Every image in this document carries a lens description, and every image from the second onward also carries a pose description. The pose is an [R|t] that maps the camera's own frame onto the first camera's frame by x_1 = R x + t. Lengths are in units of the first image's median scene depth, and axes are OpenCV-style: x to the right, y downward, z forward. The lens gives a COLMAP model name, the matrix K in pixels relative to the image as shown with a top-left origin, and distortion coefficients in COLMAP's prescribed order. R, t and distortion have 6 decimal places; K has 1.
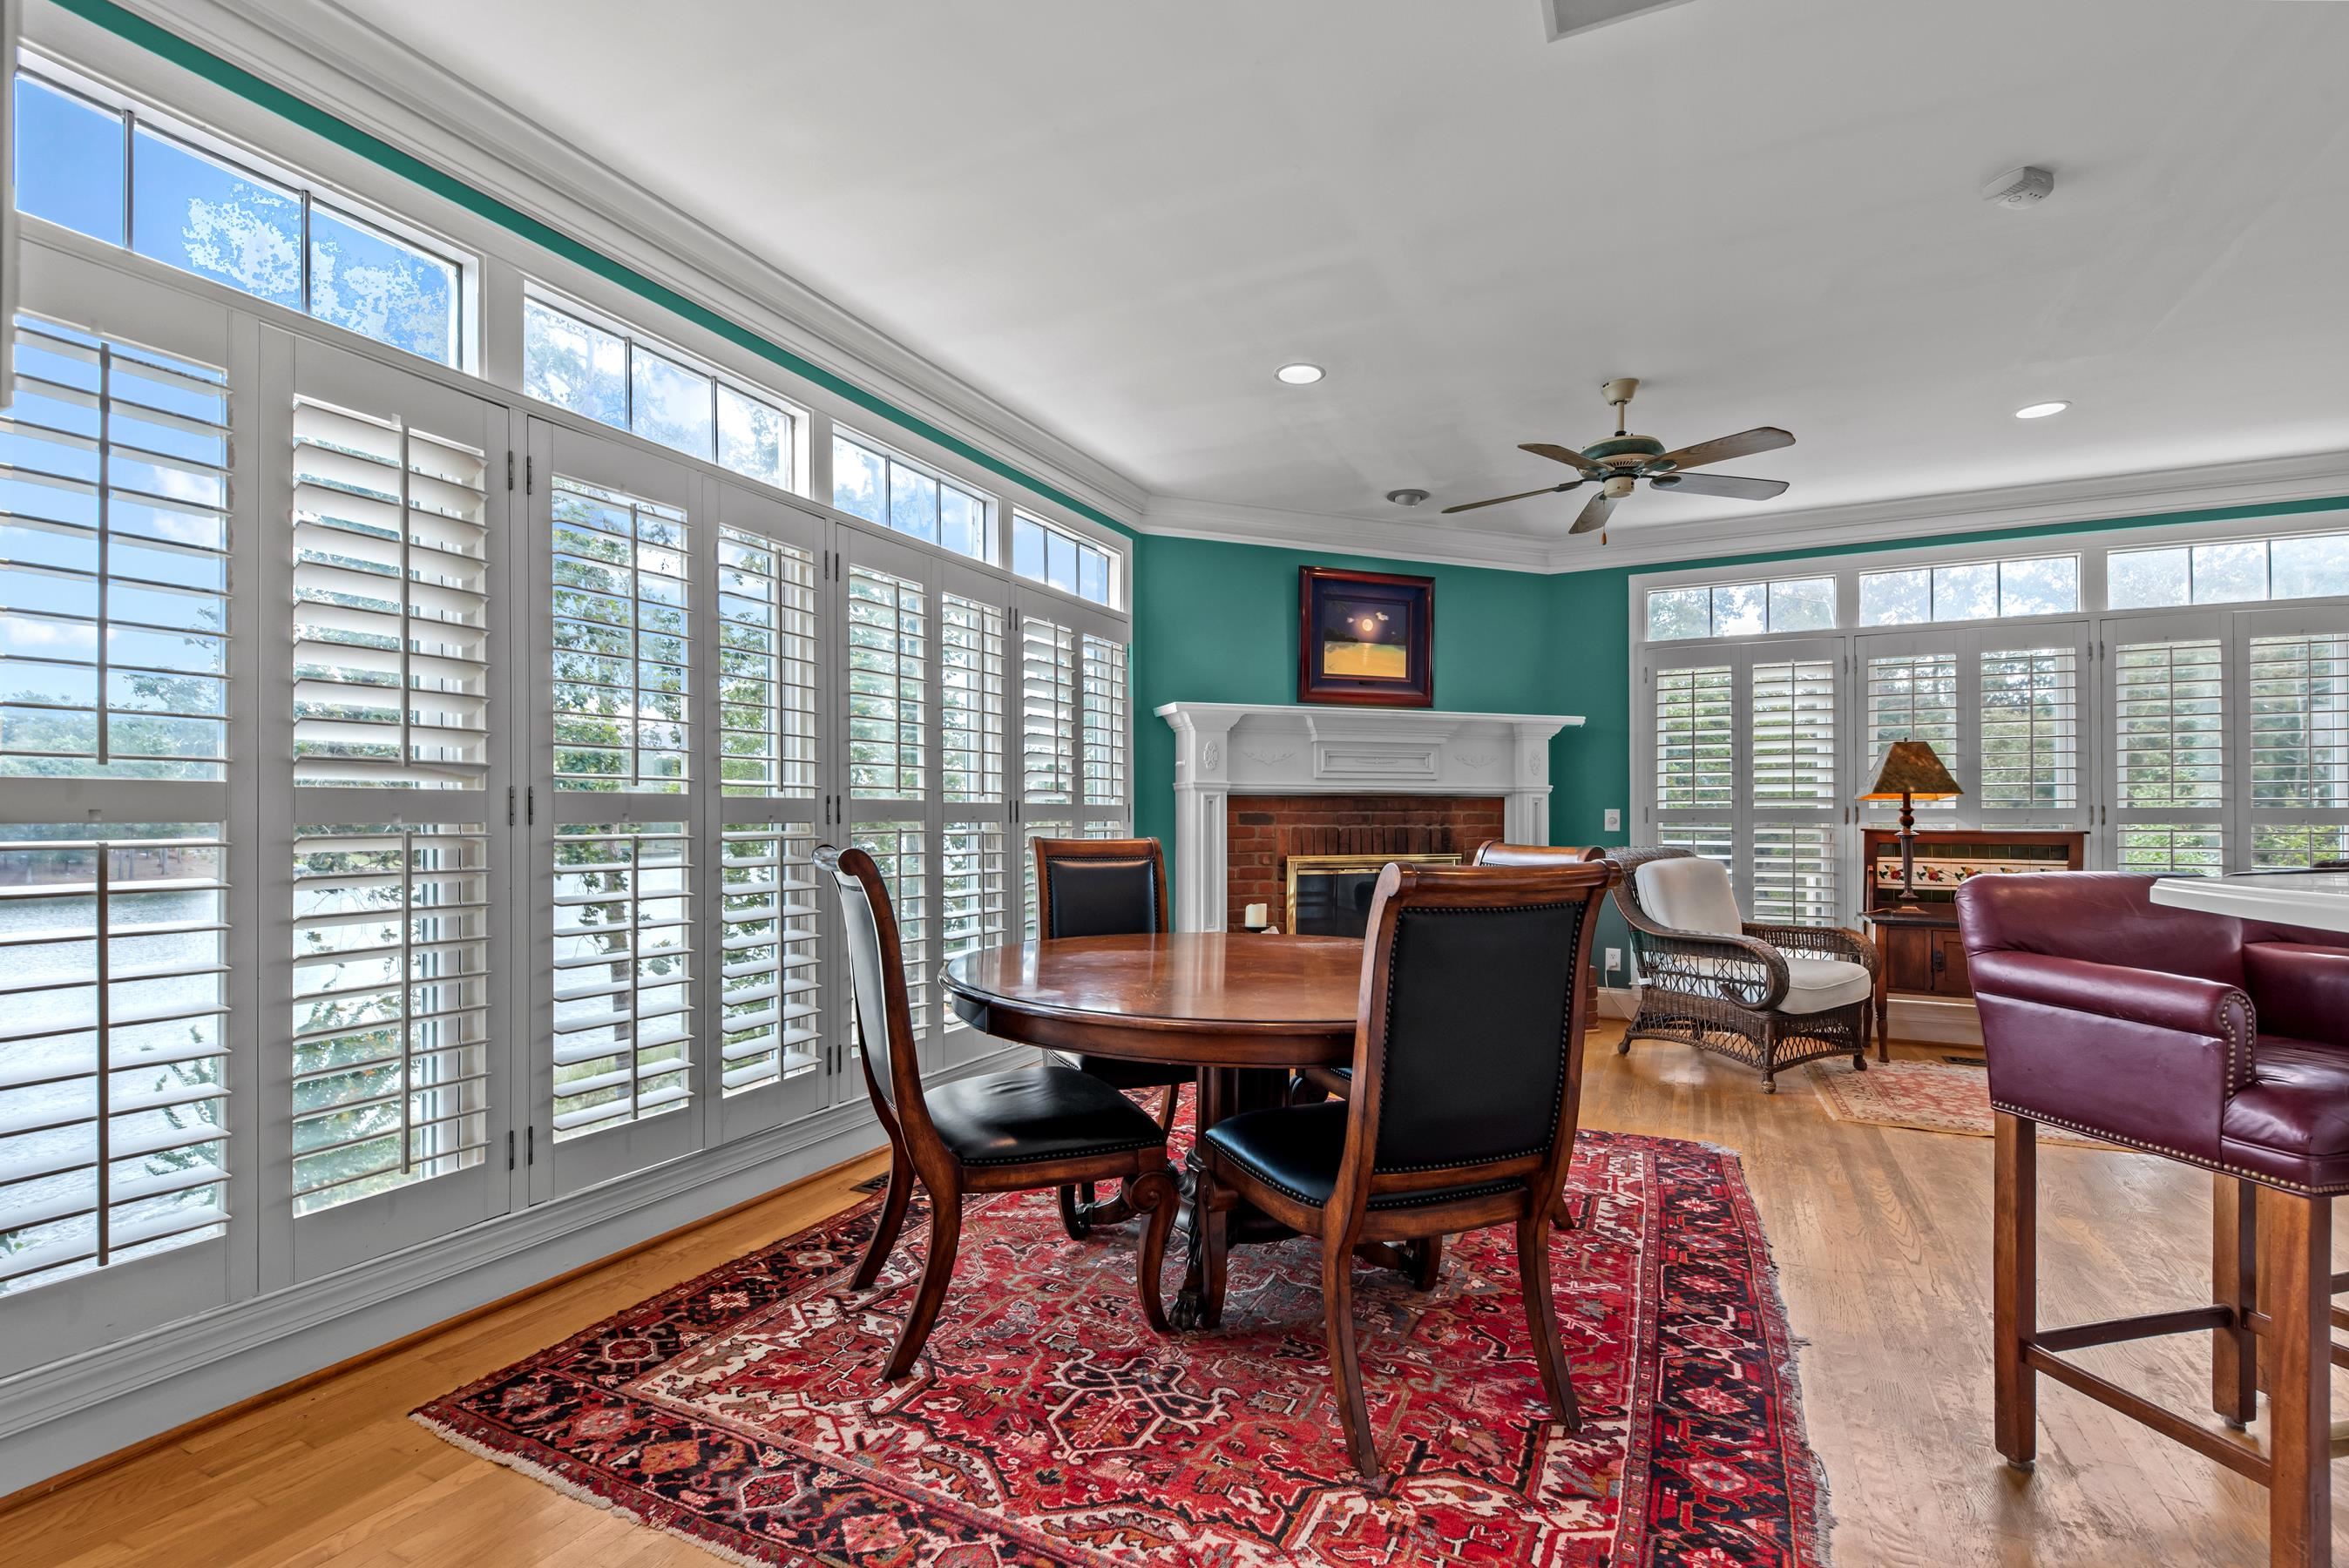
lens RADIAL K [[1044.1, 0, 1169.7], [0, 1044.1, 811.2], [0, 0, 1]] dist [0.000621, 0.000124]
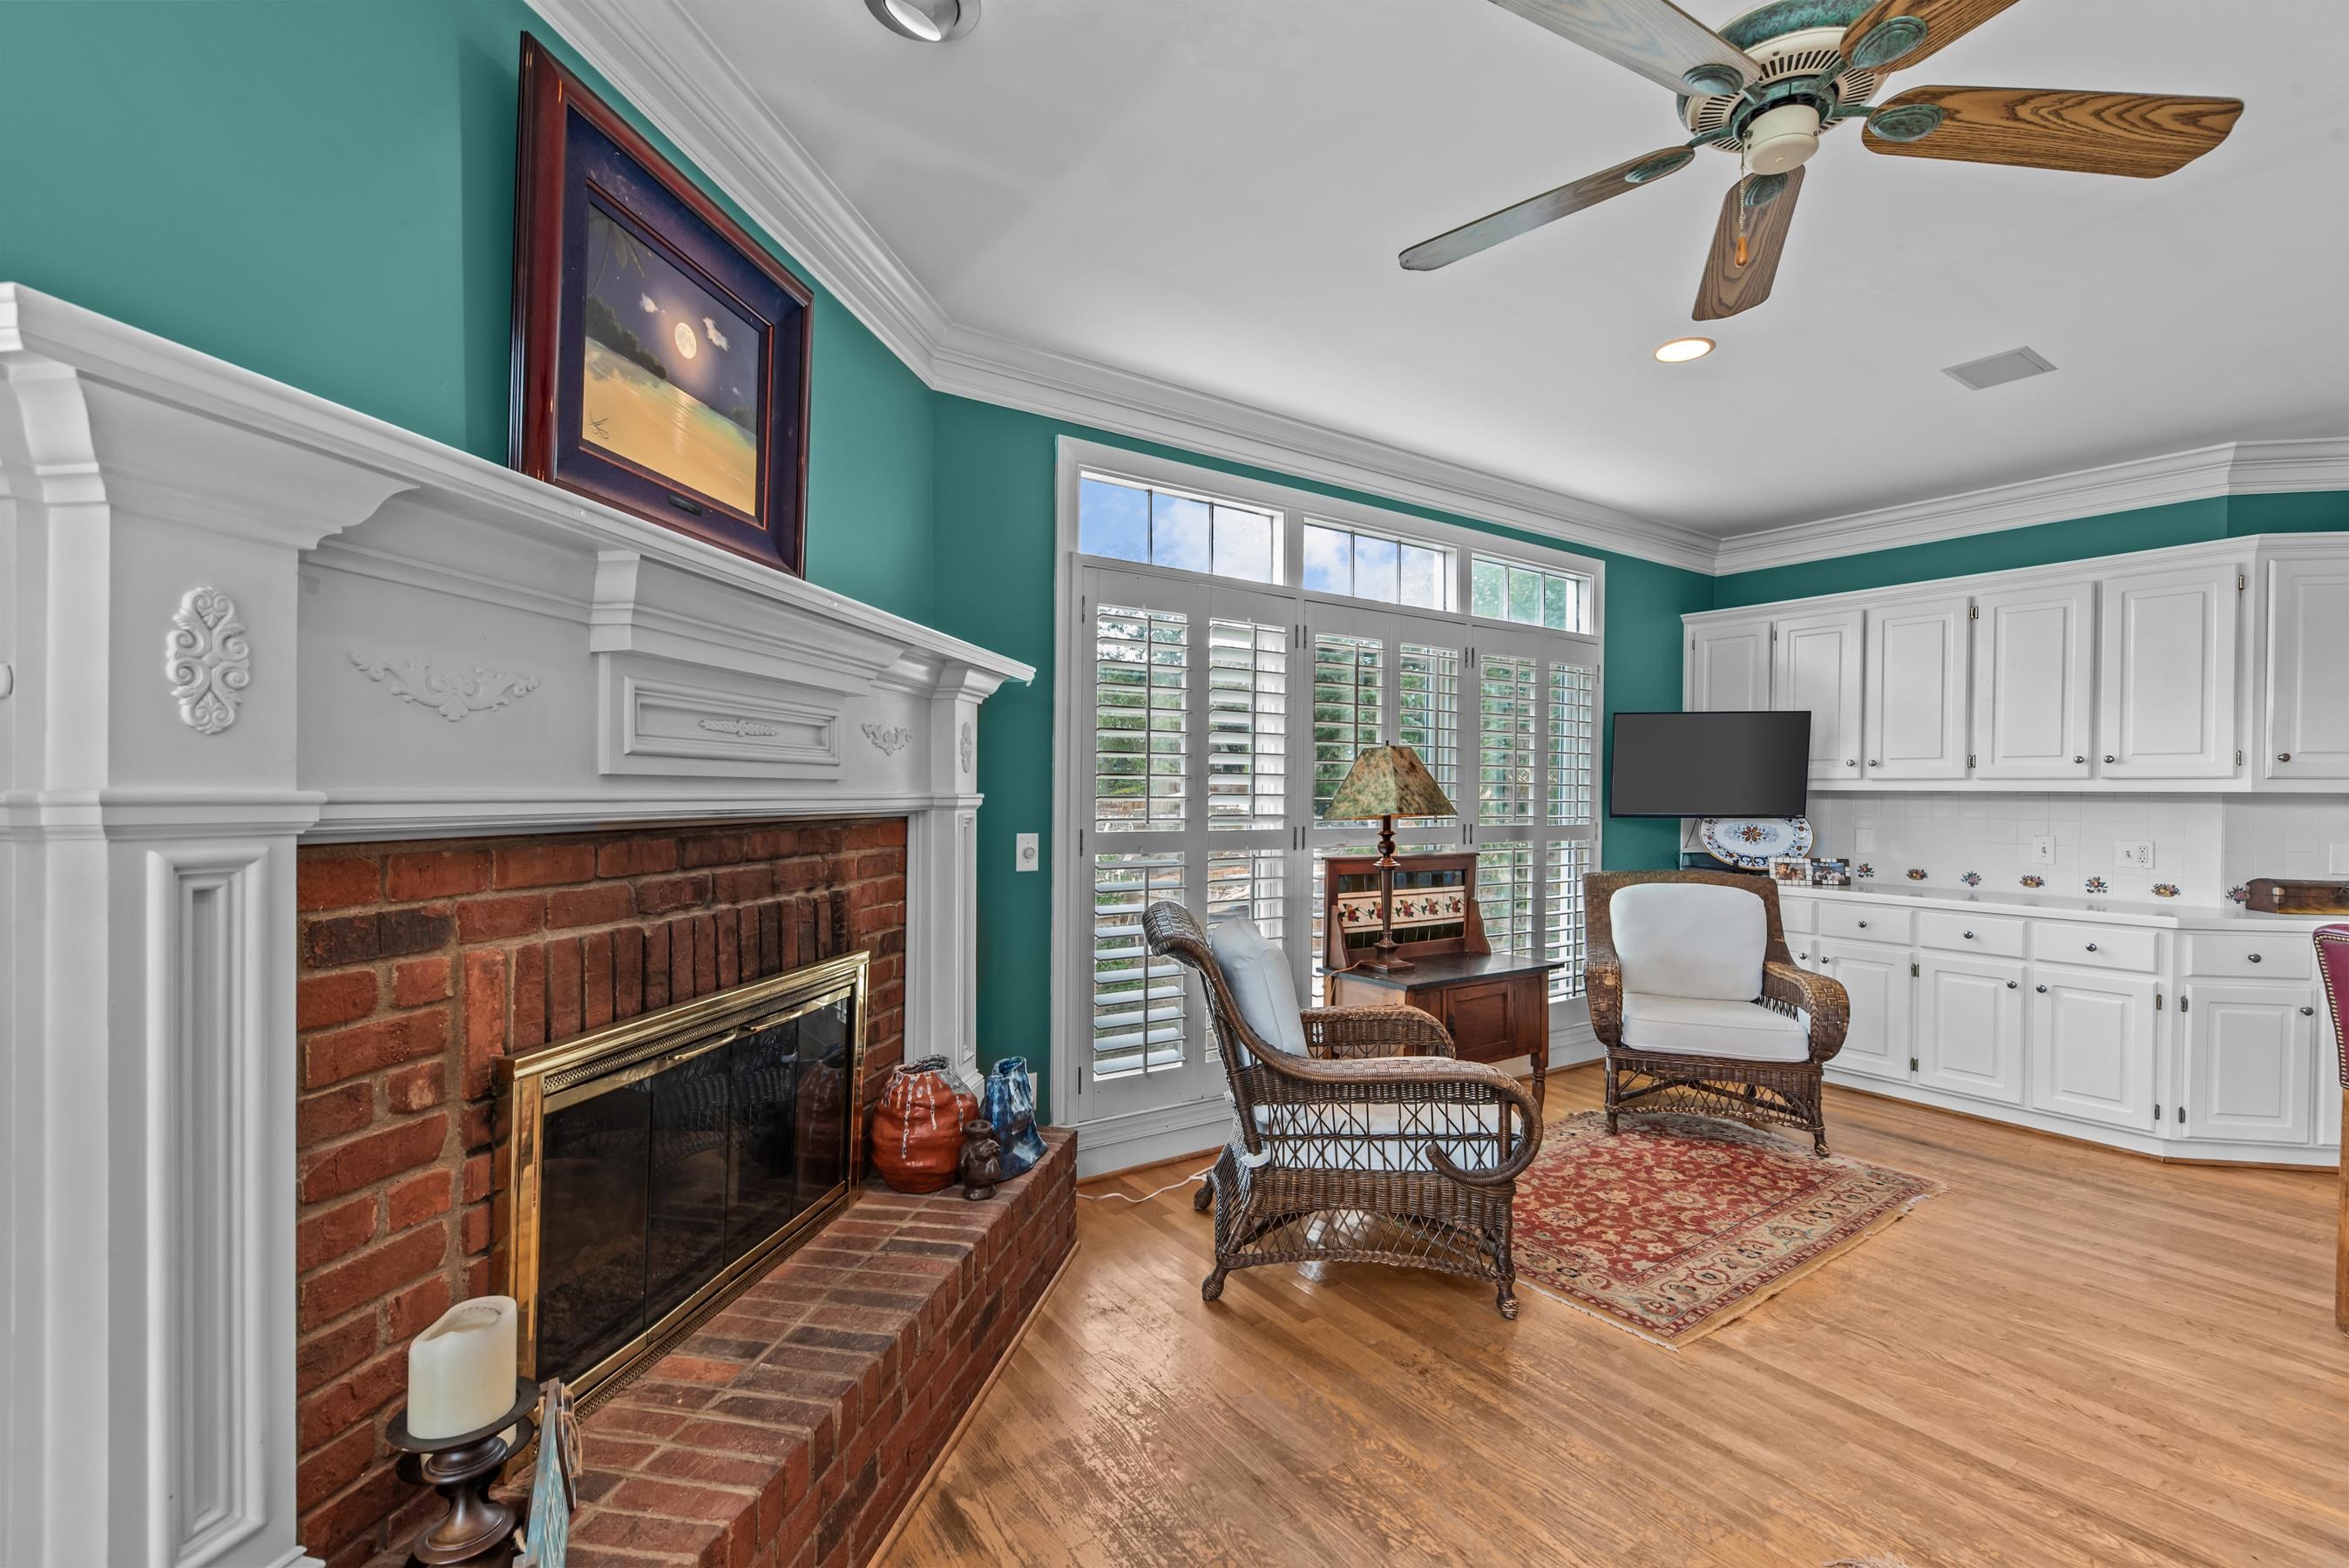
lens RADIAL K [[1035.5, 0, 1174.5], [0, 1035.5, 784.0], [0, 0, 1]] dist [0.000318, 0.000015]
pose [[0.455248, 0.009762, 0.890311, -0.049488], [-0.012499, 0.999911, -0.004573, -0.029436], [-0.890277, -0.009046, 0.455330, 0.722430]]
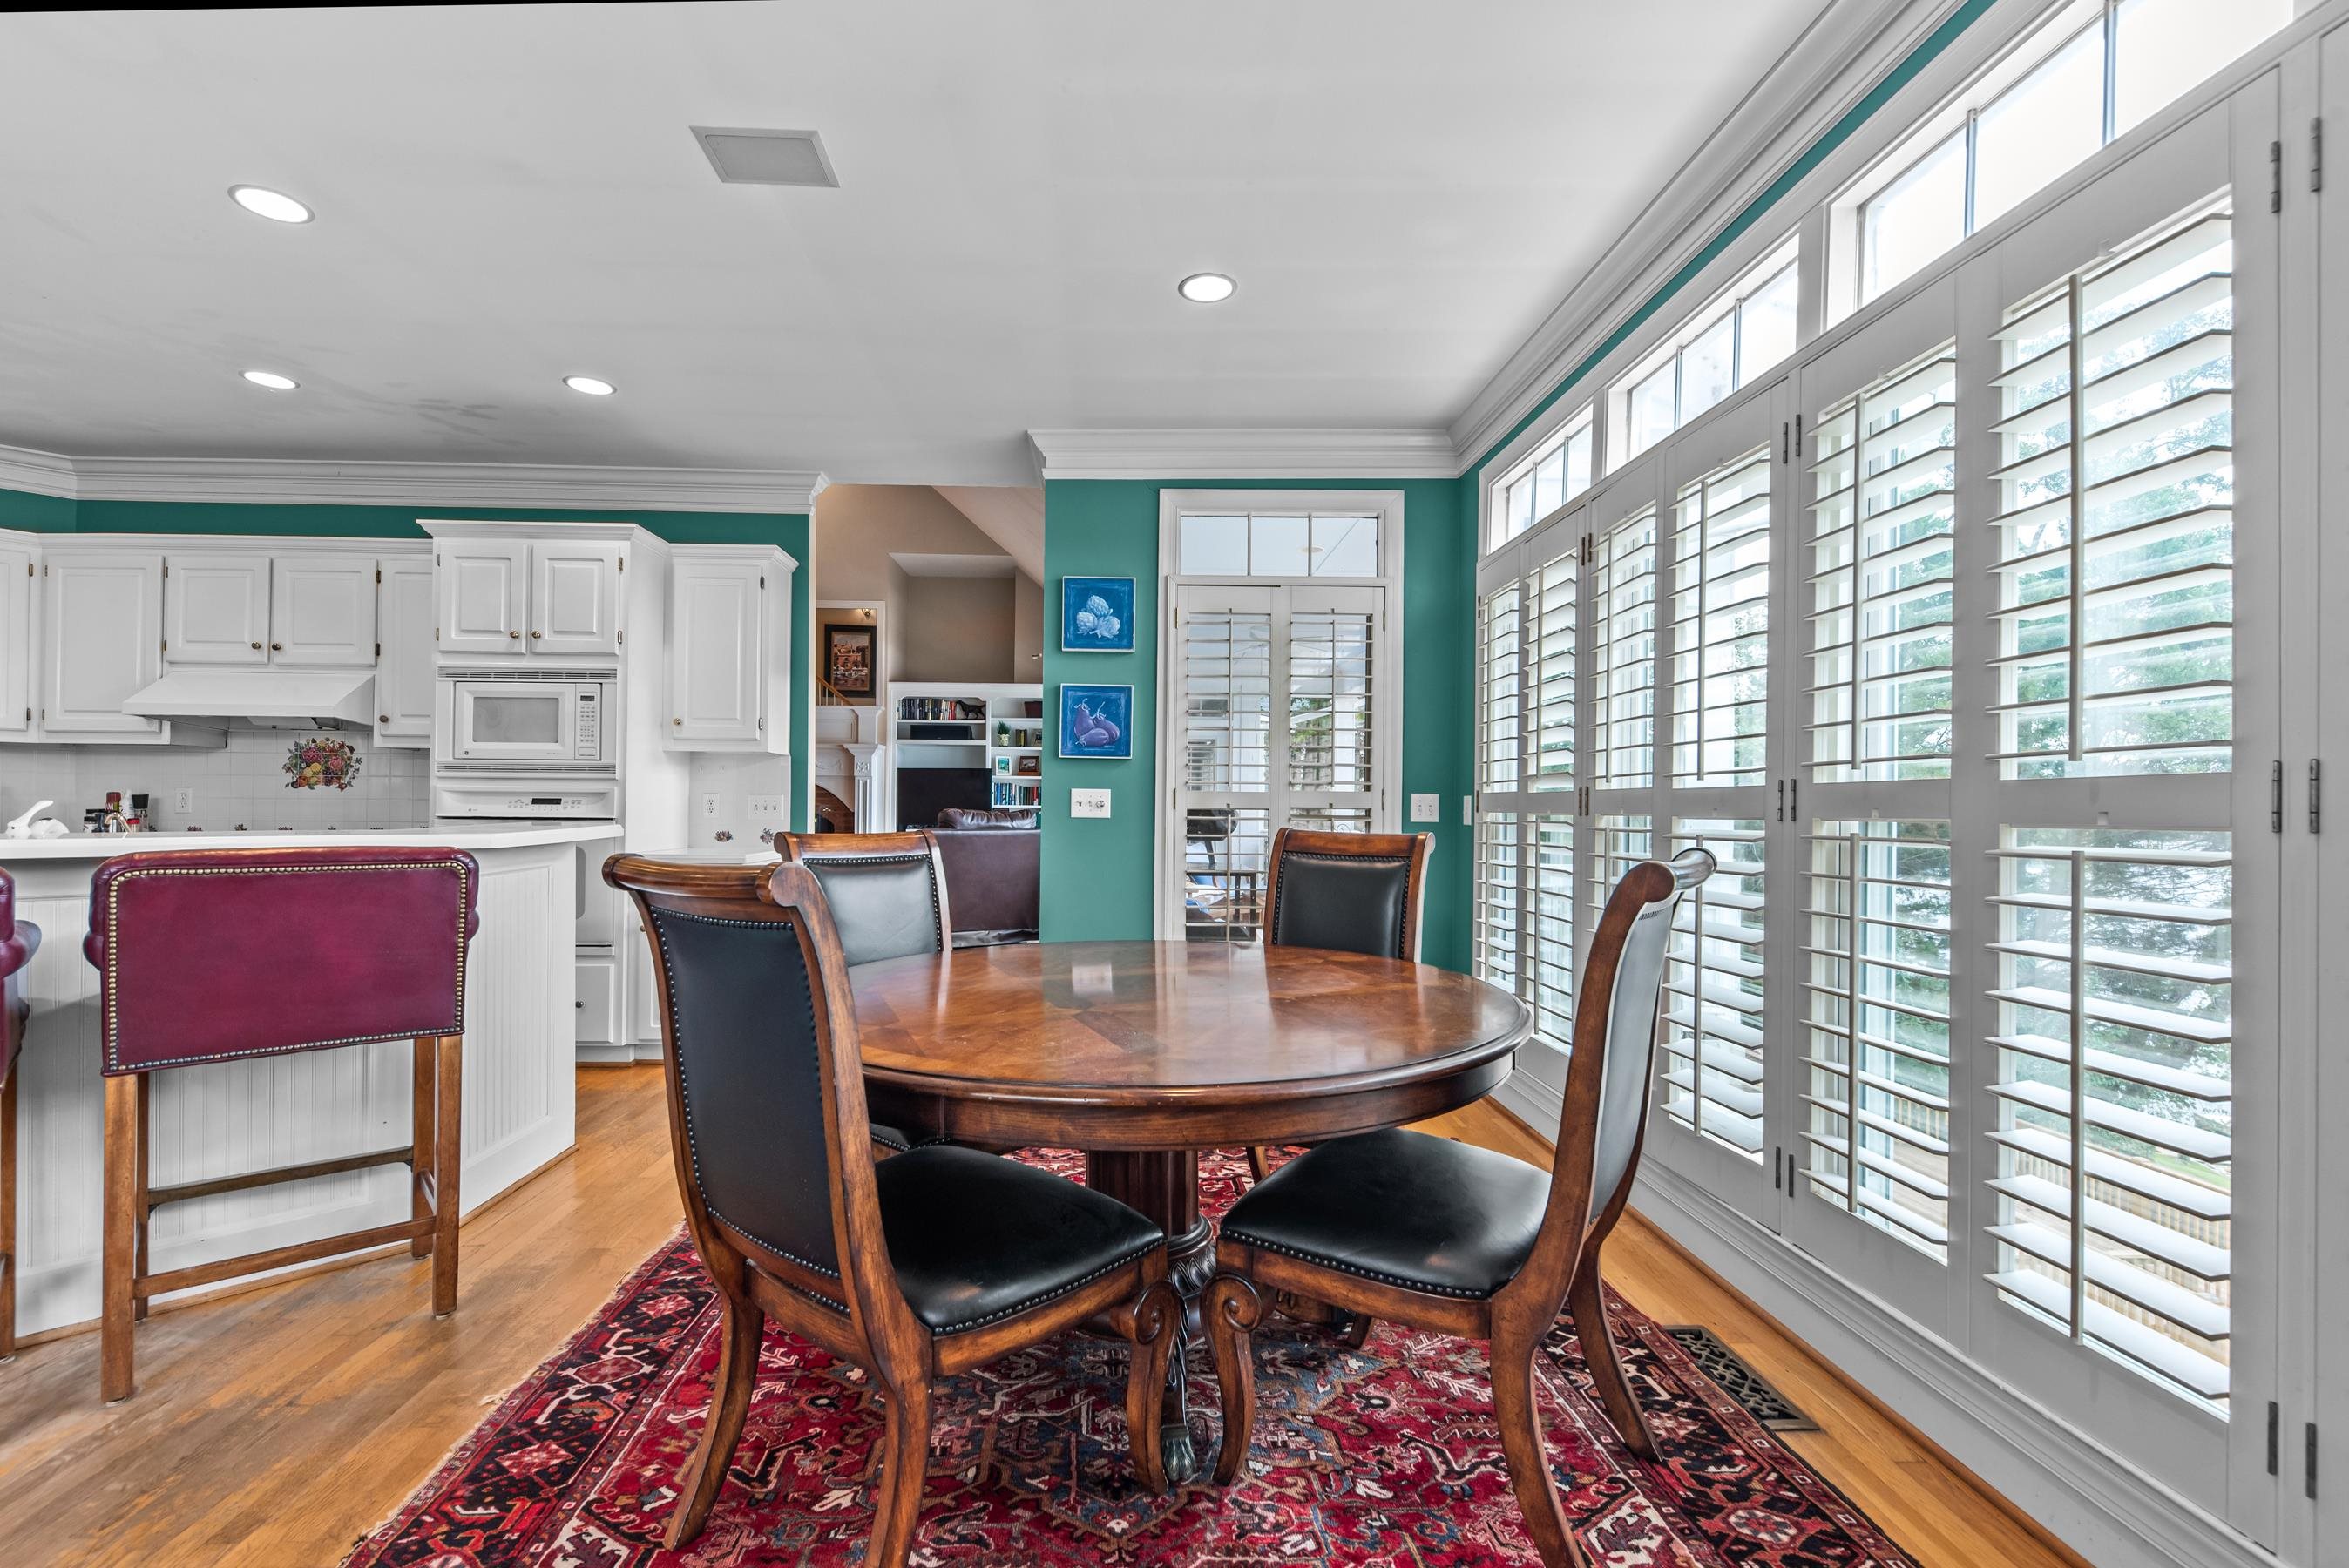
lens RADIAL K [[1044.1, 0, 1169.7], [0, 1044.1, 811.2], [0, 0, 1]] dist [0.000621, 0.000124]
pose [[-0.867980, 0.002759, -0.496591, 0.485722], [0.004010, 0.999991, -0.001454, 0.006694], [0.496582, -0.003253, -0.867983, 1.838475]]
